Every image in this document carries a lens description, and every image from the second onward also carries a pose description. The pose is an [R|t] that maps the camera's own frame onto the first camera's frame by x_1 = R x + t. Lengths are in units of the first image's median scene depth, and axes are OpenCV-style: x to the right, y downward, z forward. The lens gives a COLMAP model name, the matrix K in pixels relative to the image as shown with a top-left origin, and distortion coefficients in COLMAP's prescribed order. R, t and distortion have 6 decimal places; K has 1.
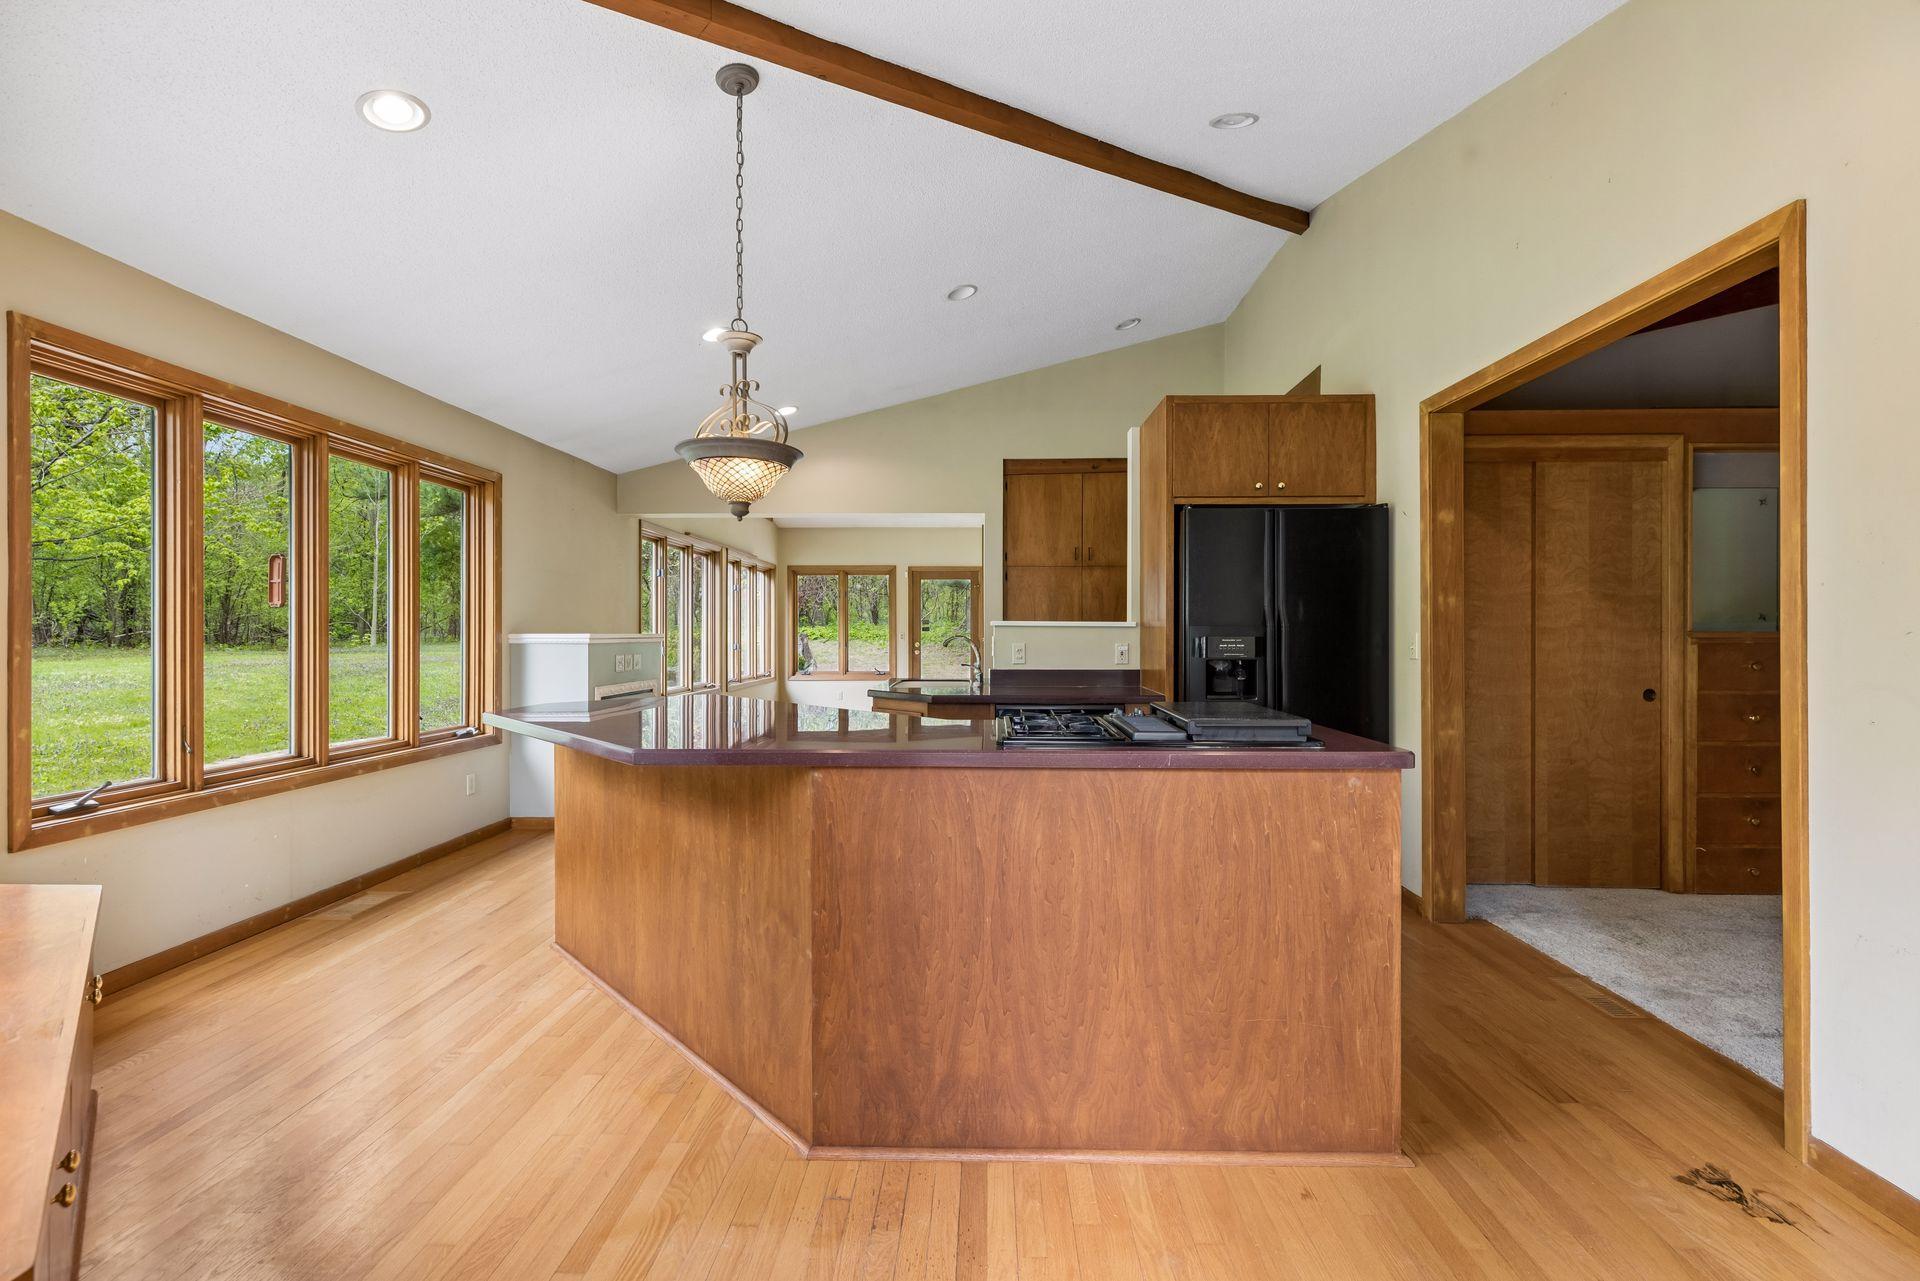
lens RADIAL K [[855.8, 0, 972.1], [0, 855.8, 632.7], [0, 0, 1]] dist [0.001063, 0.000036]
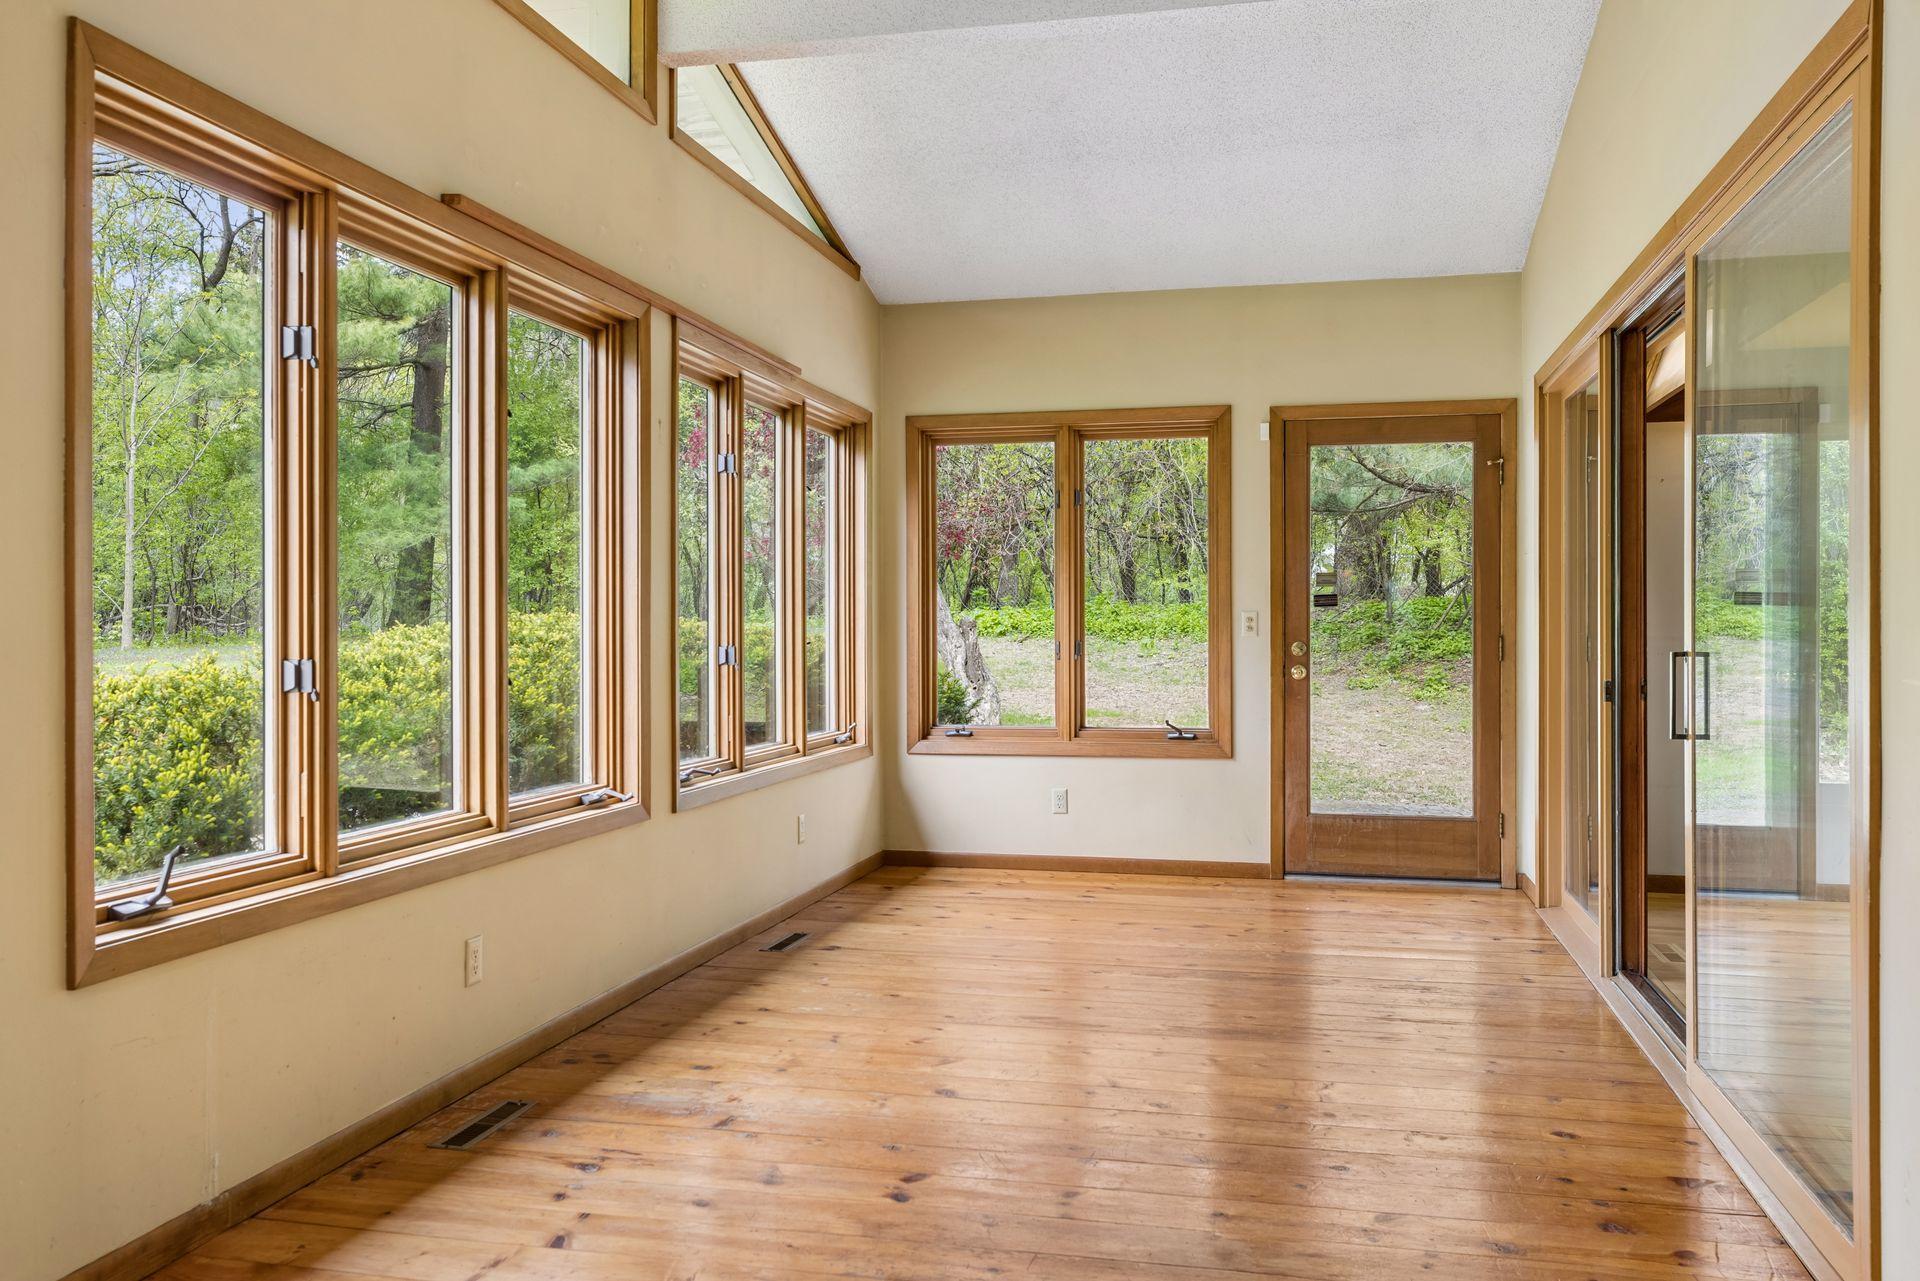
lens RADIAL K [[1526.0, 0, 966.4], [0, 1526.0, 629.4], [0, 0, 1]] dist [0.057300, -0.001081]
pose [[0.978175, -0.002549, -0.207769, -0.066835], [0.003321, 0.999989, 0.003363, 0.004173], [0.207758, -0.003979, 0.978172, 0.413353]]
